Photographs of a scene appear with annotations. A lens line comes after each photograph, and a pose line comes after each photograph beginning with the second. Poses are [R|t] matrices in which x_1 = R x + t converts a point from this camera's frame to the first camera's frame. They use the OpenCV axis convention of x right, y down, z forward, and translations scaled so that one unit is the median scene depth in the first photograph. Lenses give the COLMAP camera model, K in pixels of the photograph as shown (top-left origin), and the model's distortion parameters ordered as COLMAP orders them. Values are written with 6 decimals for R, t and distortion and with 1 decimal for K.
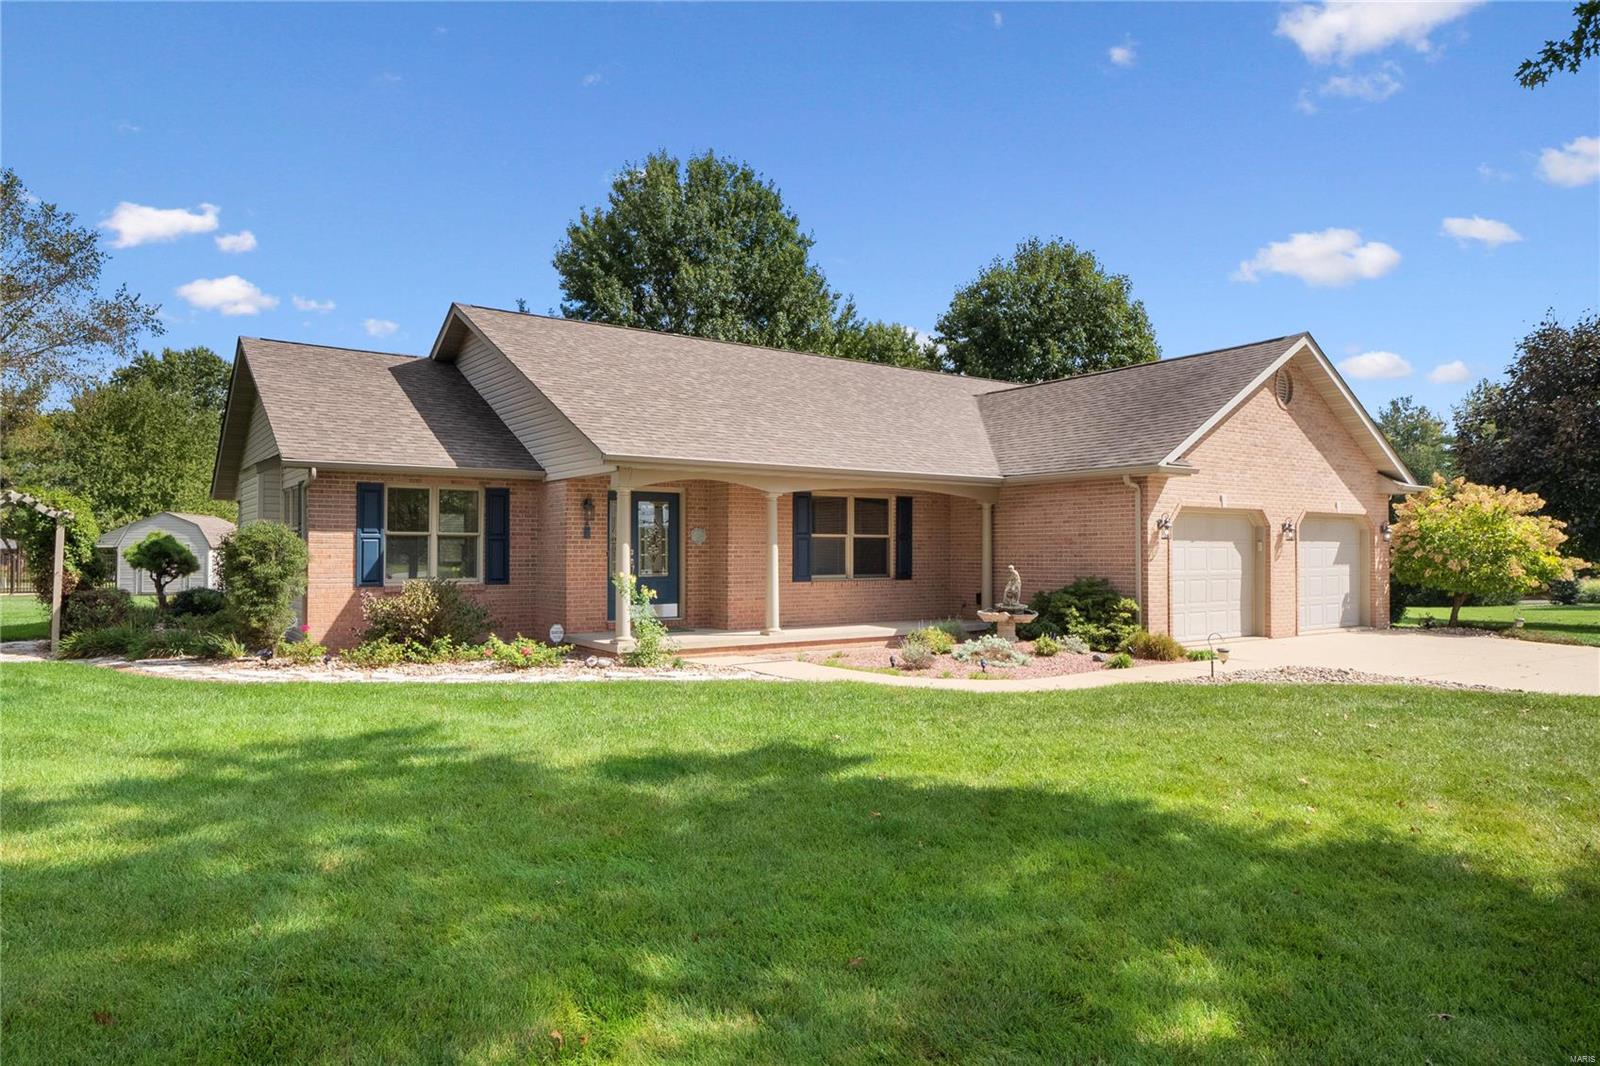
lens RADIAL K [[1010.3, 0, 800.7], [0, 1010.3, 539.0], [0, 0, 1]] dist [-0.006044, -0.000405]
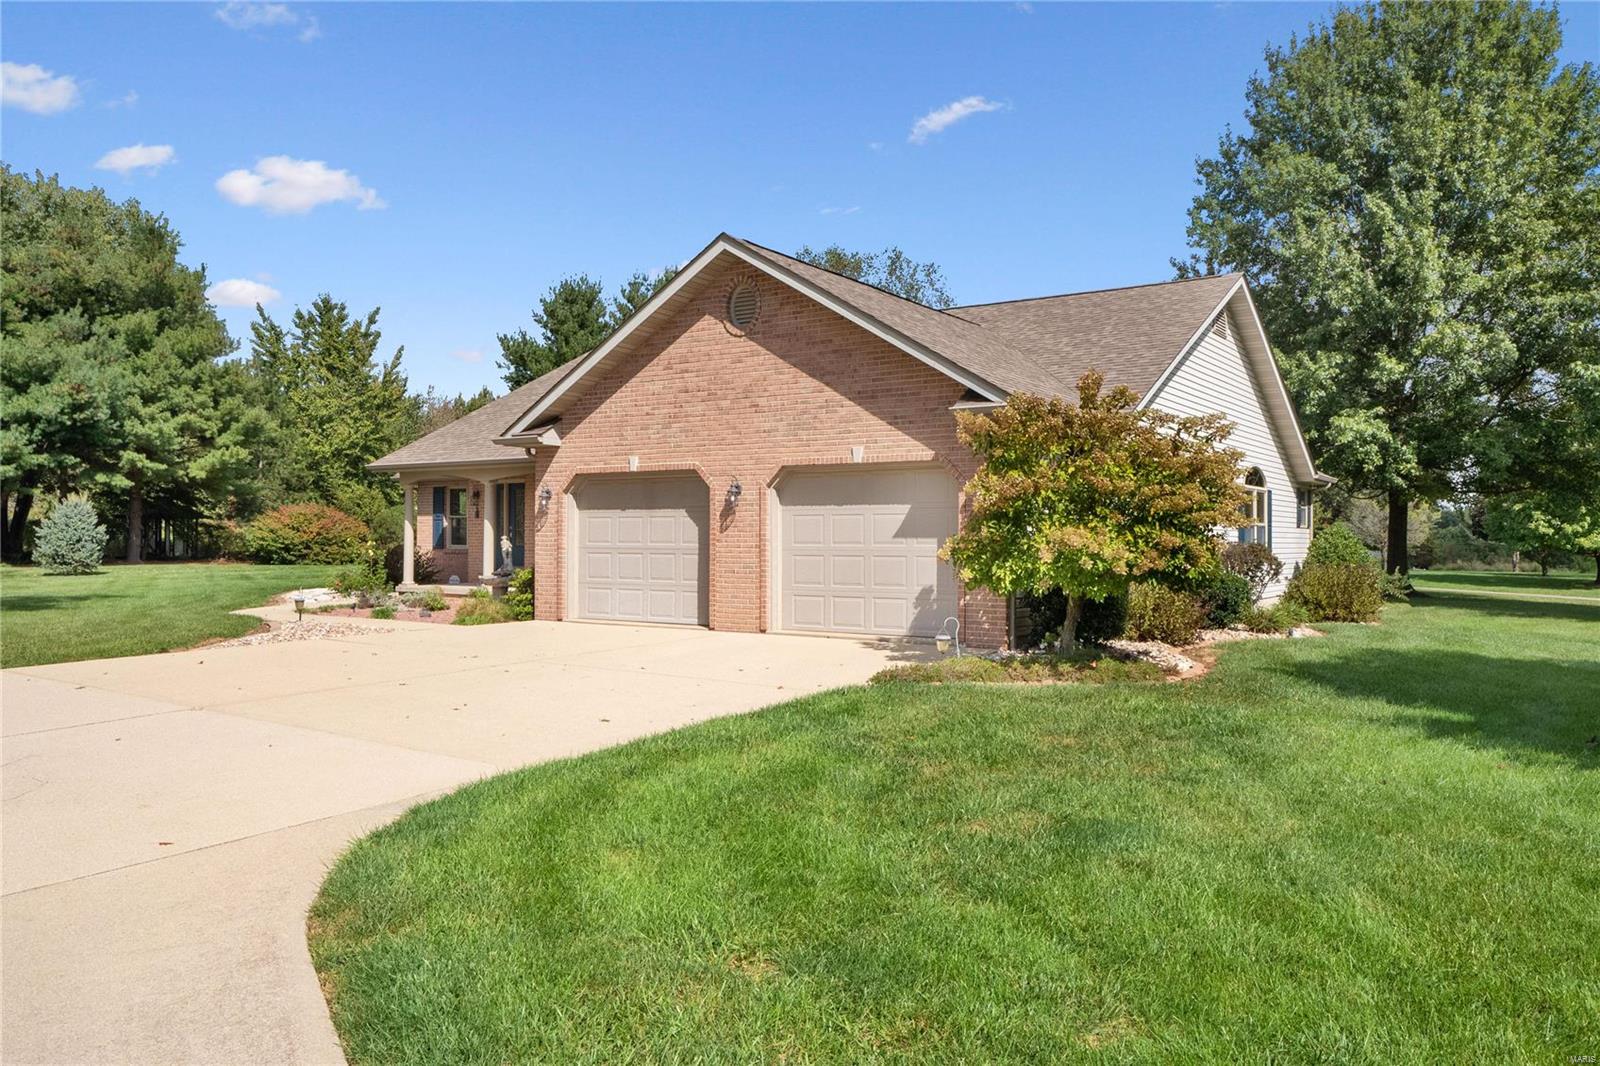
lens RADIAL K [[1178.4, 0, 796.4], [0, 1178.4, 527.9], [0, 0, 1]] dist [-0.004007, 0.000025]
pose [[0.348544, -0.007638, -0.937261, 1.401437], [0.009585, 0.999944, -0.004584, 0.023772], [0.937243, -0.007386, 0.348598, 0.763570]]
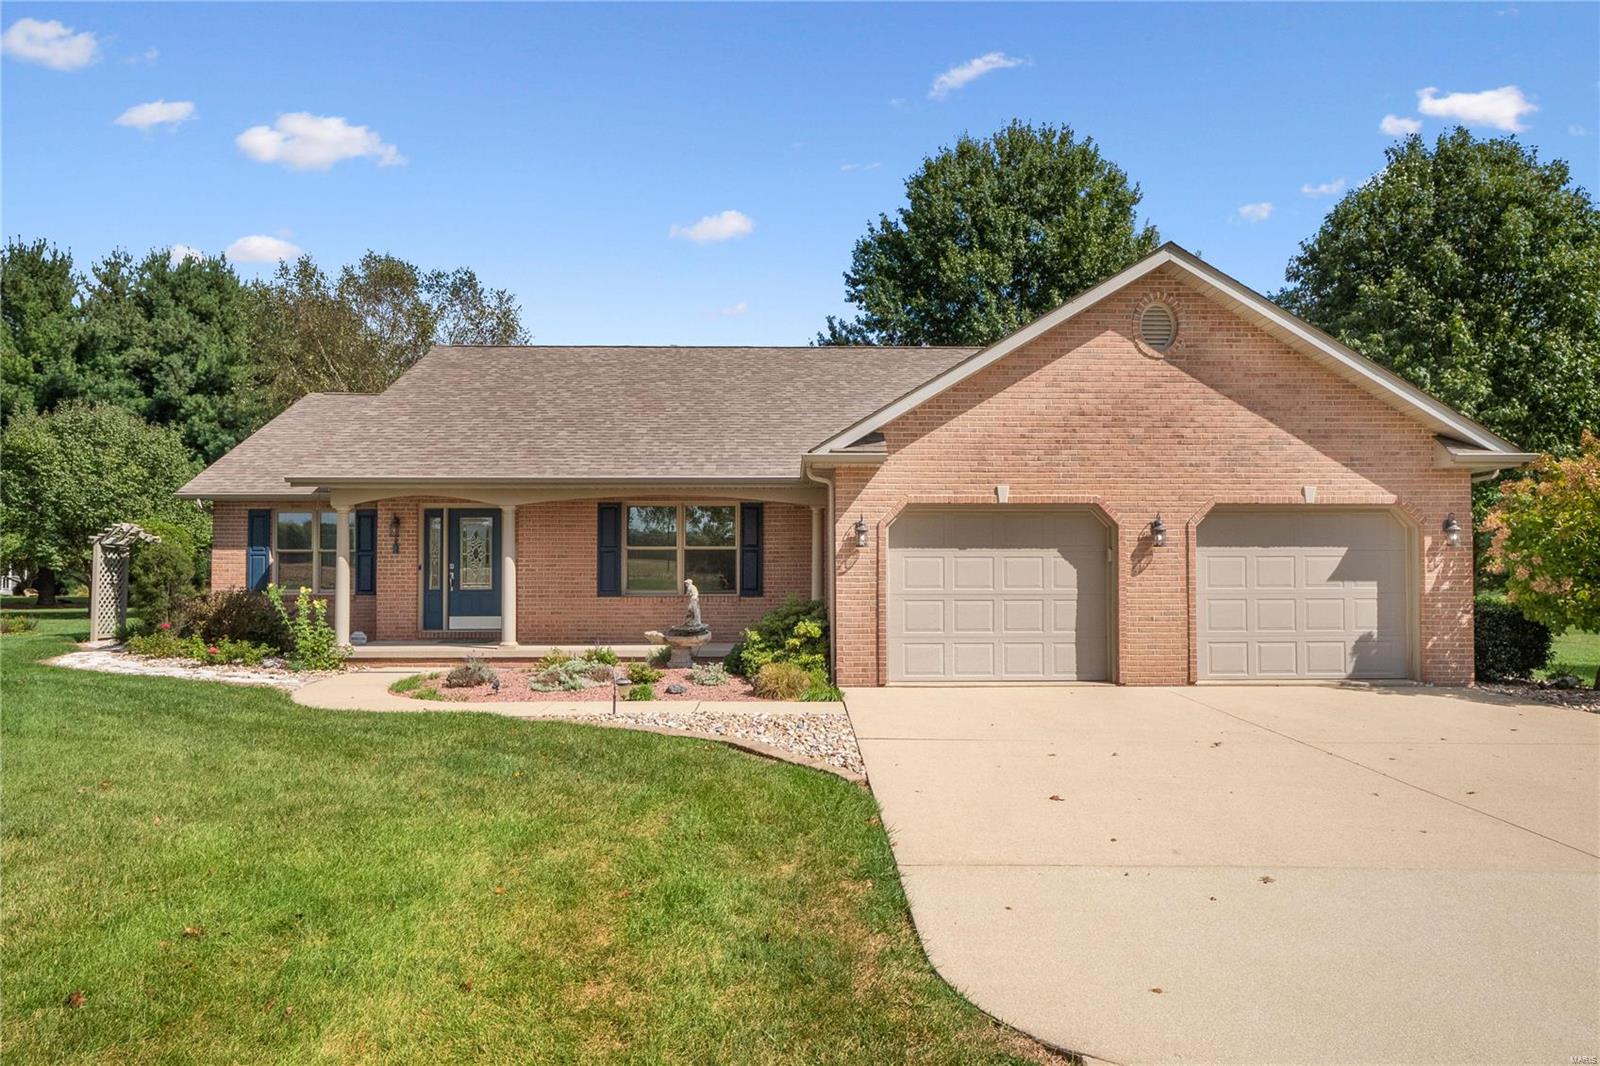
lens RADIAL K [[1085.7, 0, 802.3], [0, 1085.7, 543.1], [0, 0, 1]] dist [0.000356, -0.000512]
pose [[0.824703, -0.015633, -0.565349, 0.734130], [0.008480, 0.999847, -0.015279, 0.009087], [0.565502, 0.007807, 0.824710, 0.258963]]
